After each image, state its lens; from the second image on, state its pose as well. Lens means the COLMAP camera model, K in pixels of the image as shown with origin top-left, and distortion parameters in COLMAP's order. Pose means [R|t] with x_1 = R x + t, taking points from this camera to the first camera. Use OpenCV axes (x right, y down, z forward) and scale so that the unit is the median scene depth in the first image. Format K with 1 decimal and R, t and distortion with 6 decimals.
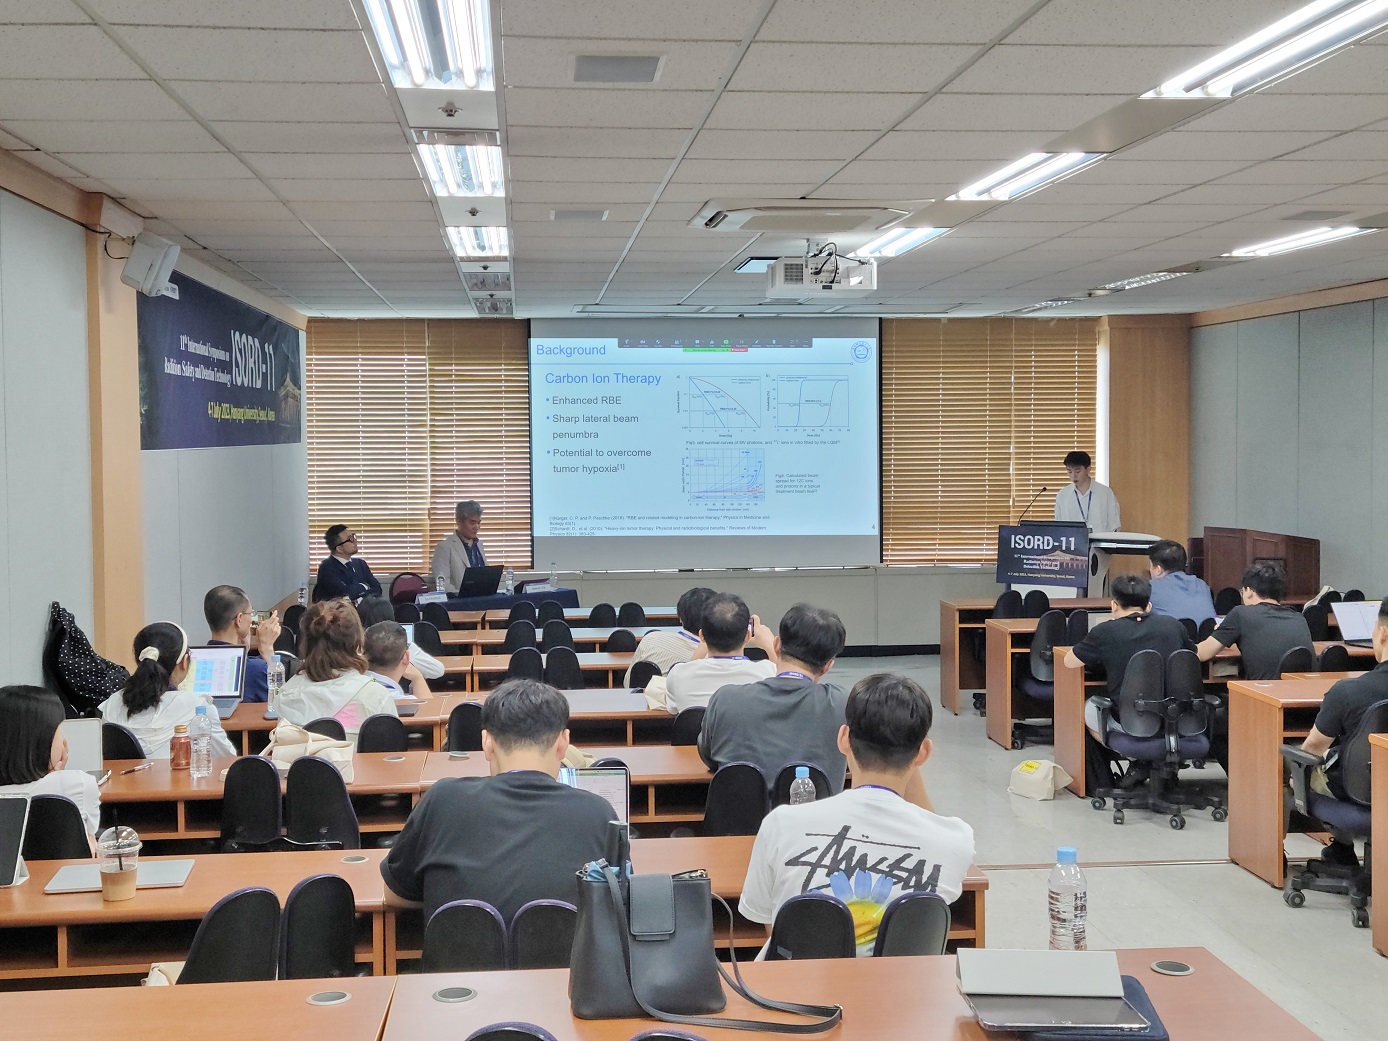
lens RADIAL K [[1849.8, 0, 688.4], [0, 1849.8, 533.2], [0, 0, 1]] dist [0.076506, -0.101620]
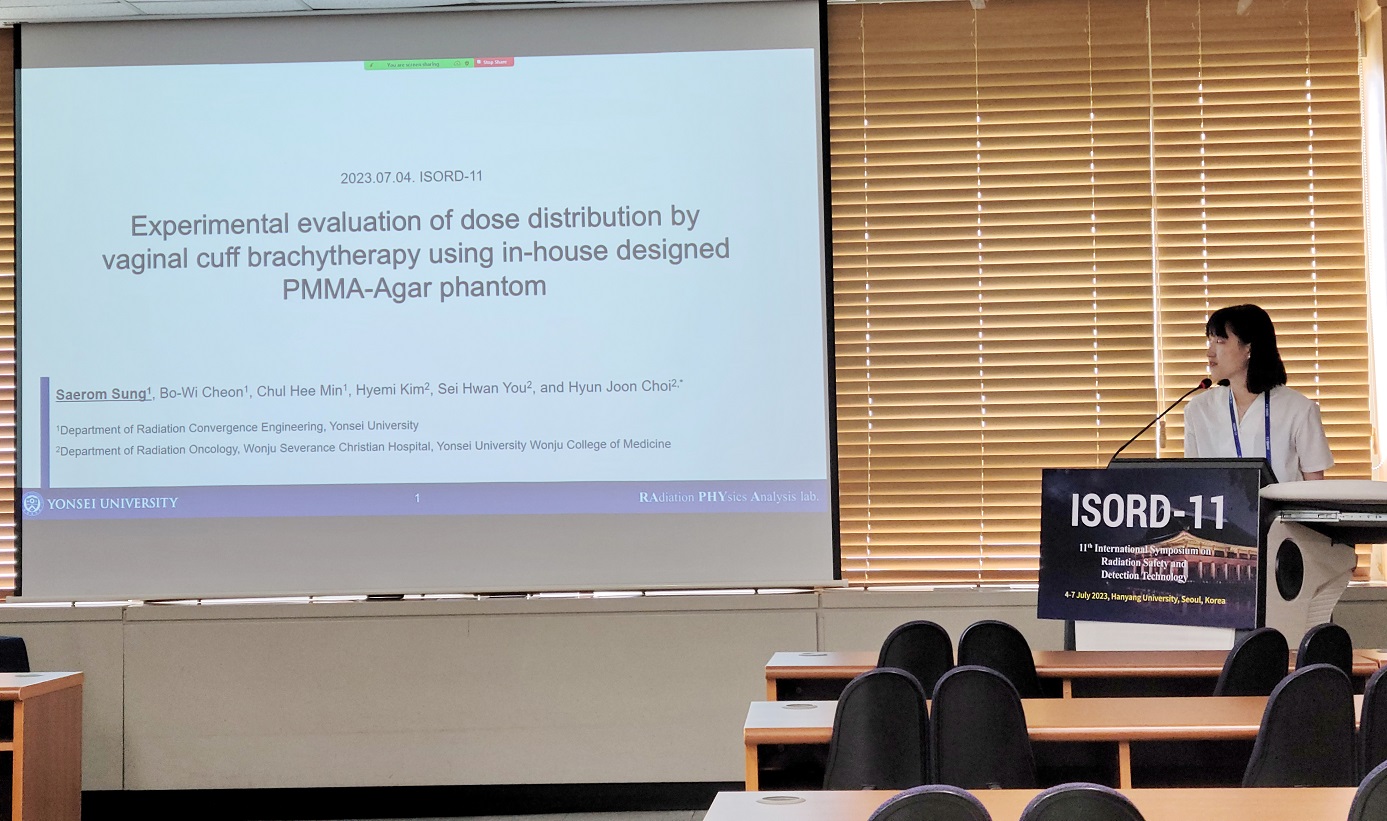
lens RADIAL K [[2571.3, 0, 688.8], [0, 2571.3, 285.0], [0, 0, 1]] dist [0.090912, 0.032465]
pose [[0.986432, -0.022218, -0.162660, 0.171807], [0.002009, 0.992360, -0.123362, 0.022489], [0.164158, 0.121361, 0.978940, 0.429834]]
